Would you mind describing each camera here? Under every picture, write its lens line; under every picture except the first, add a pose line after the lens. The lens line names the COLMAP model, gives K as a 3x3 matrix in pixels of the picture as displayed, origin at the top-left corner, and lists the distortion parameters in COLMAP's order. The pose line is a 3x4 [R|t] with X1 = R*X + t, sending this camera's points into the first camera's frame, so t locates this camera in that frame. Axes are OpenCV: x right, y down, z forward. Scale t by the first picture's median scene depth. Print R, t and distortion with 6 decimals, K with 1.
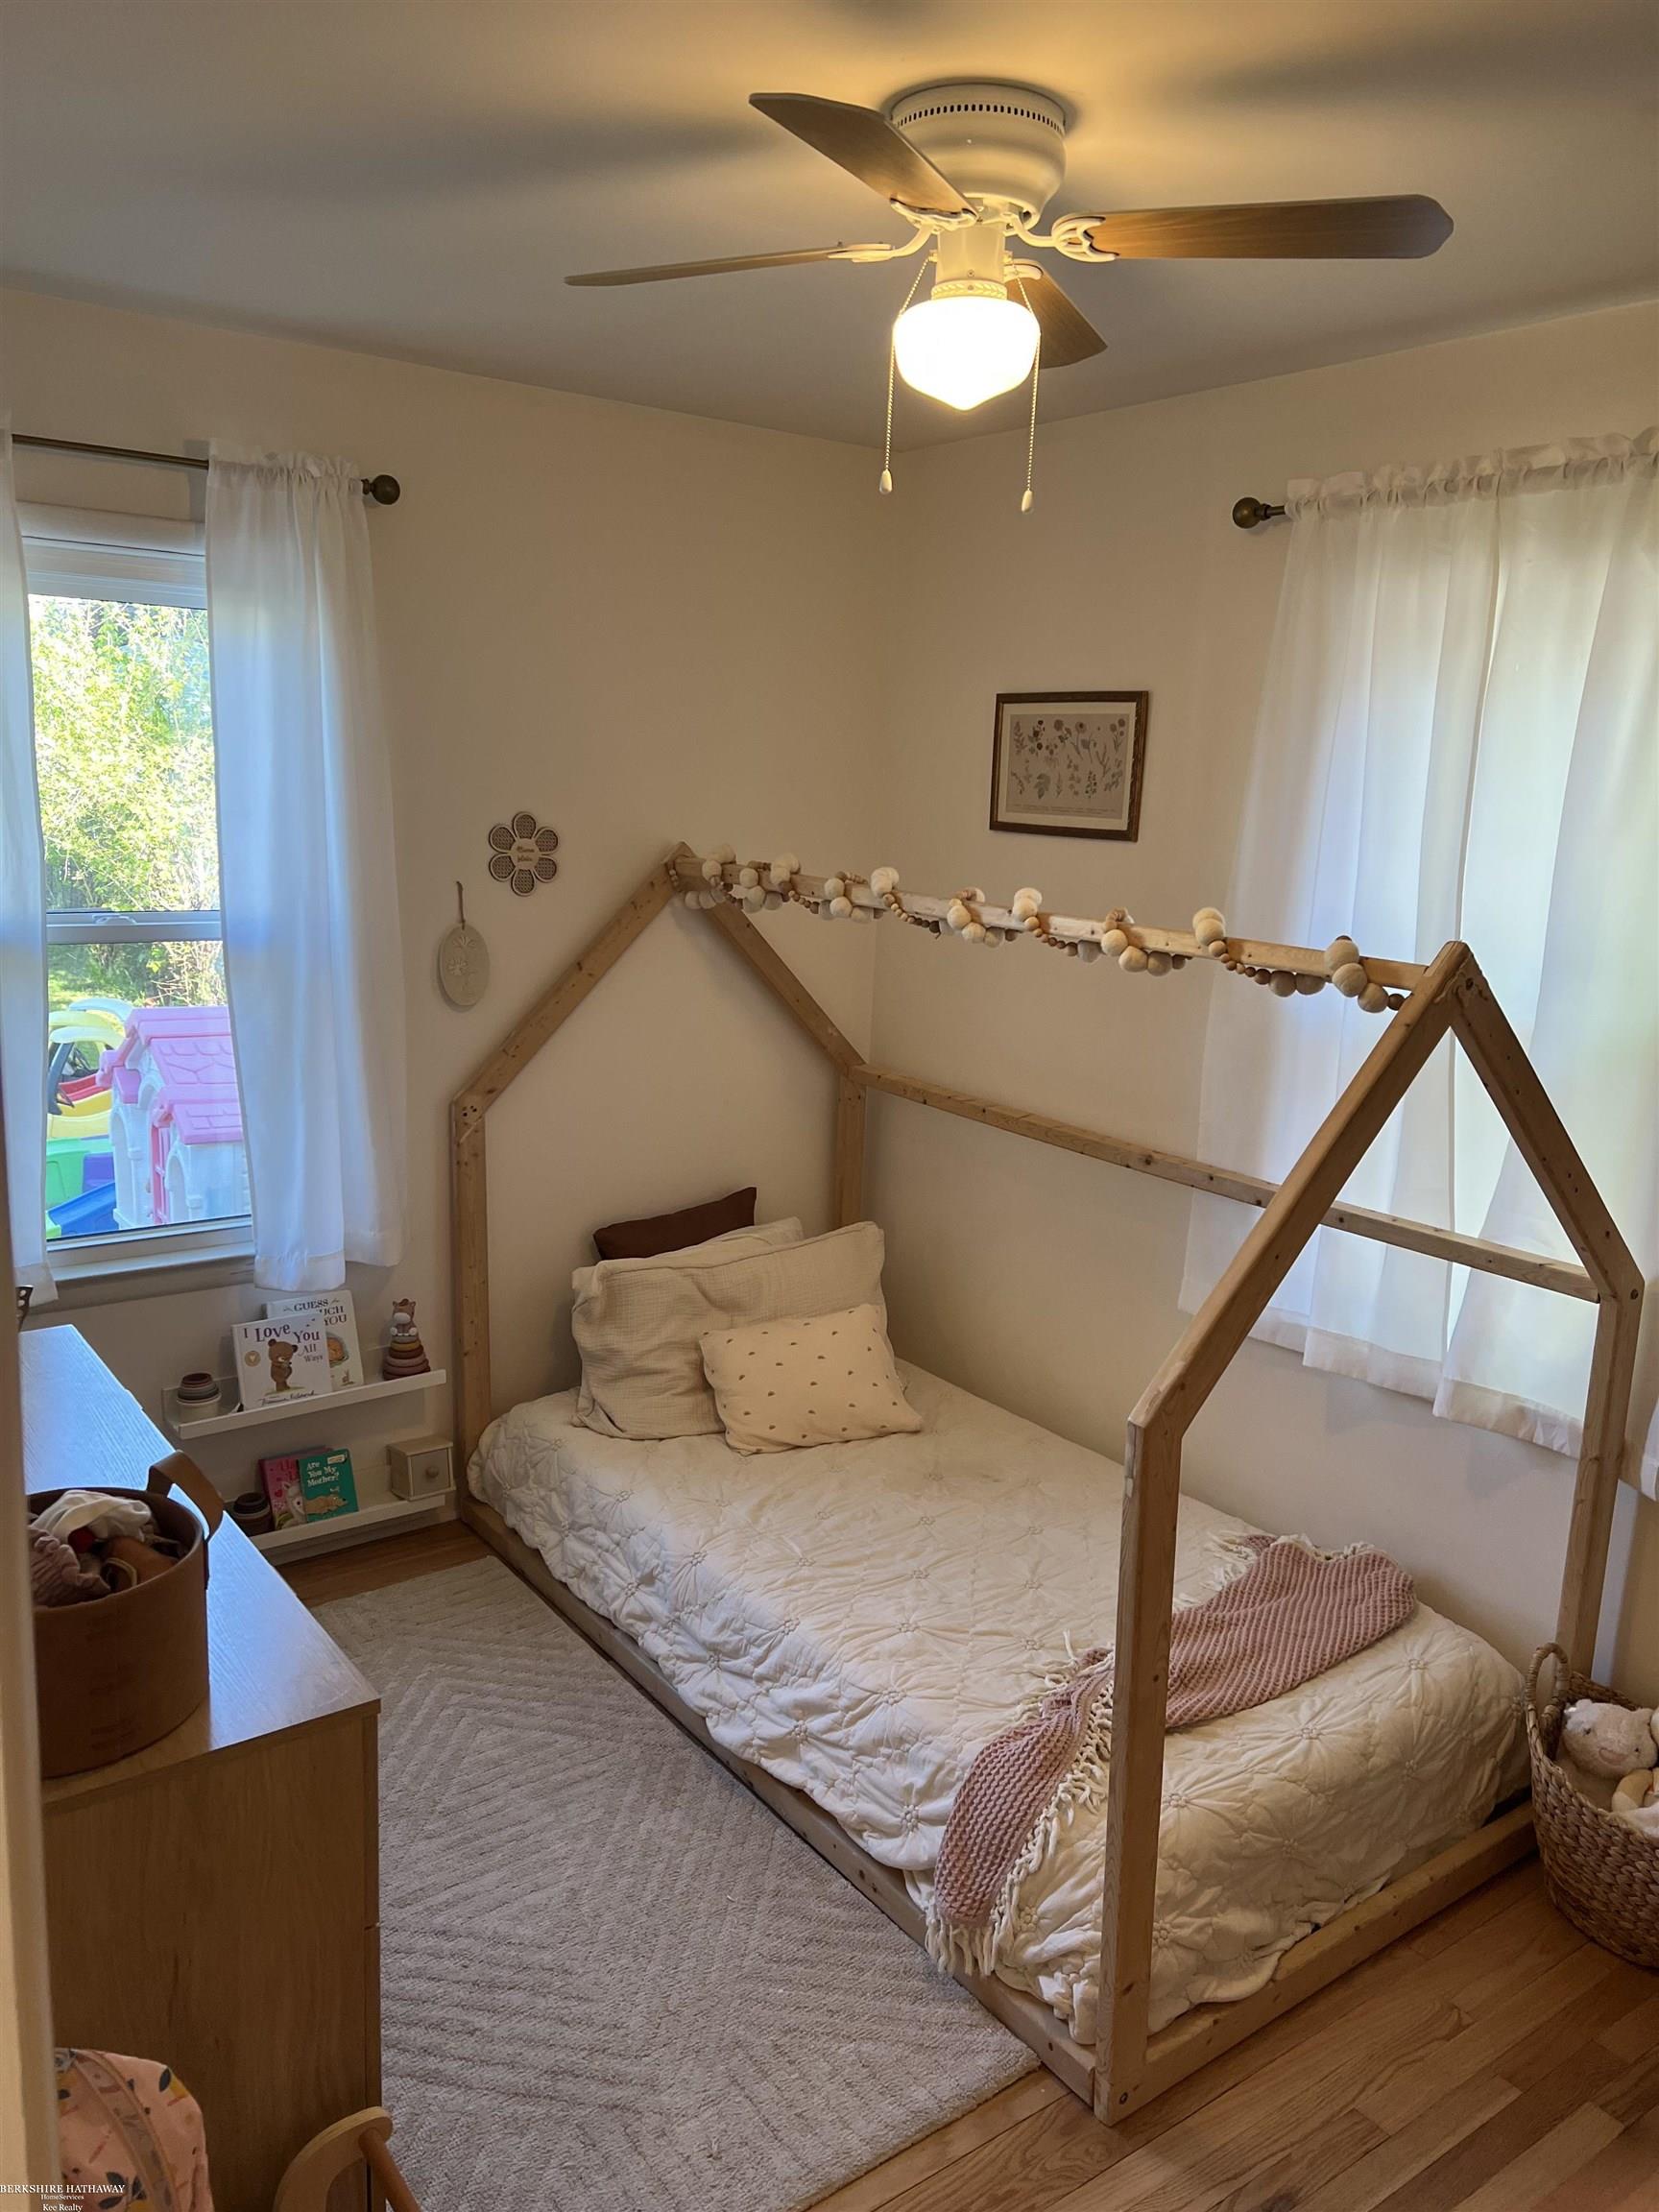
lens RADIAL K [[1665.3, 0, 825.5], [0, 1665.3, 1103.1], [0, 0, 1]] dist [0.059226, -0.062578]
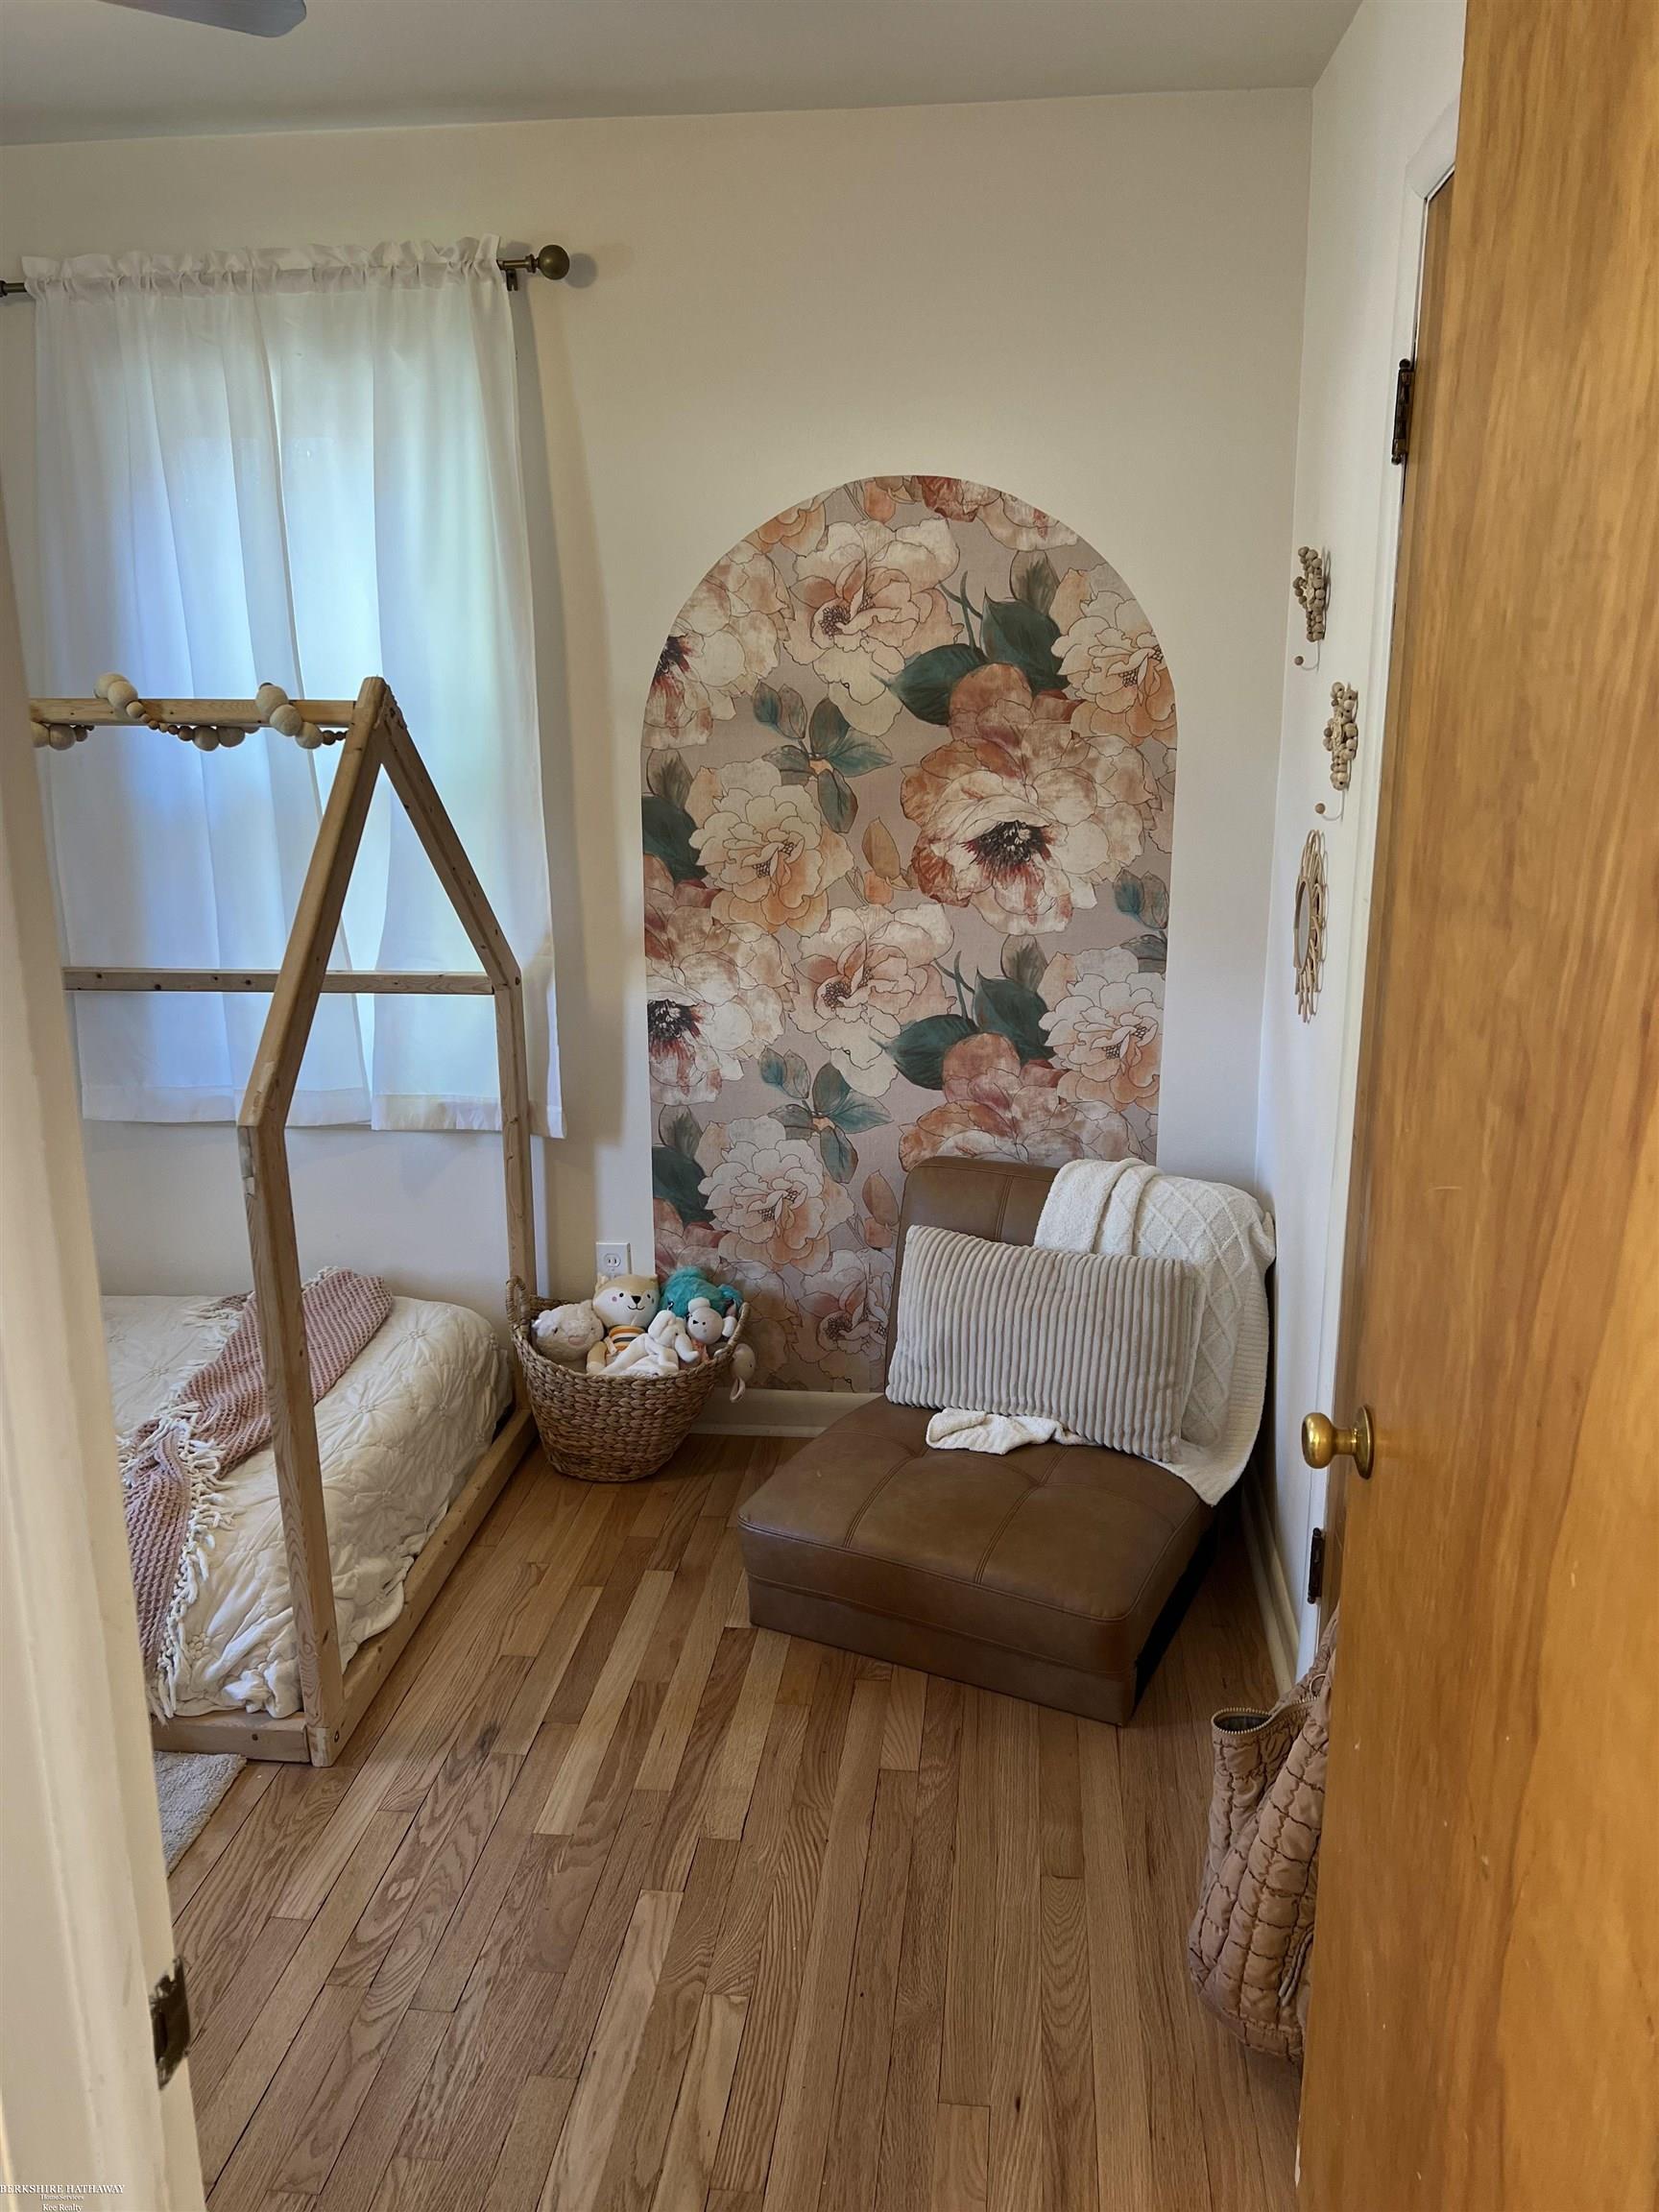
lens RADIAL K [[1665.3, 0, 831.4], [0, 1665.3, 1107.9], [0, 0, 1]] dist [0.059226, -0.062578]
pose [[0.672787, -0.222238, 0.705668, -0.259893], [0.179264, 0.974363, 0.135948, 0.081643], [-0.717790, 0.035037, 0.695378, -0.018482]]
